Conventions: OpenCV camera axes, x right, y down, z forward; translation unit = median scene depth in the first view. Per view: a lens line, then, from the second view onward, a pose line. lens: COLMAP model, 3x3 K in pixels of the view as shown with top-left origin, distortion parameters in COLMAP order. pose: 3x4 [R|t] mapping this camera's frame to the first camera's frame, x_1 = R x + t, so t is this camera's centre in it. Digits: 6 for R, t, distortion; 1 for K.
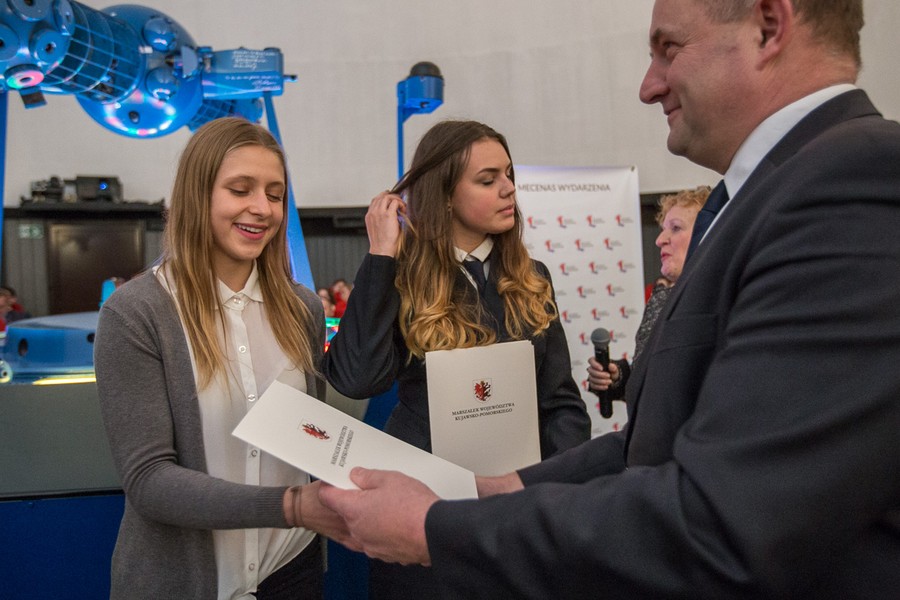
lens RADIAL K [[687.1, 0, 424.4], [0, 687.1, 279.0], [0, 0, 1]] dist [-0.005968, 0.058565]
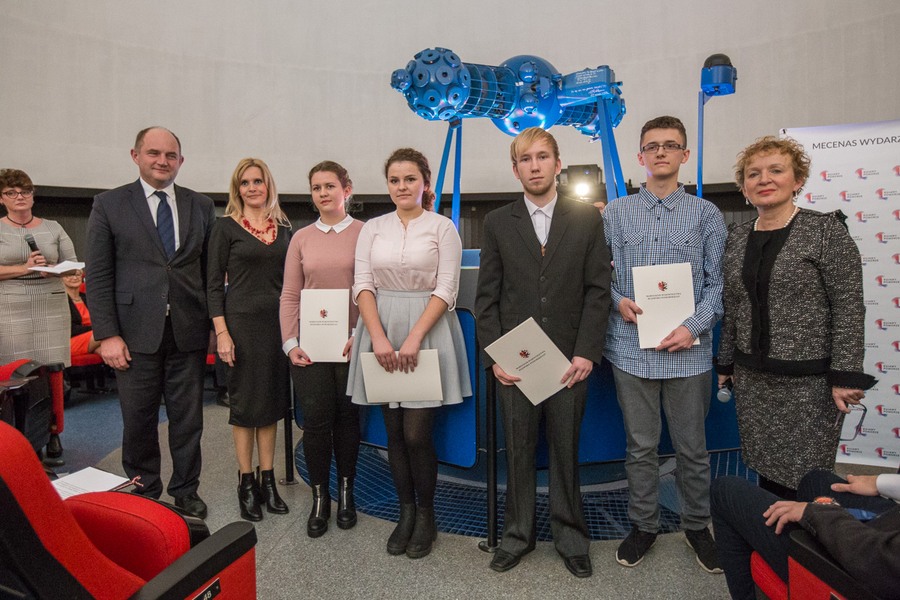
lens RADIAL K [[644.2, 0, 453.5], [0, 644.2, 286.3], [0, 0, 1]] dist [-0.011017, 0.040098]
pose [[0.752836, 0.050989, -0.656230, 0.470240], [-0.022983, 0.998423, 0.051211, 0.070064], [0.657806, -0.023471, 0.752821, -0.253113]]
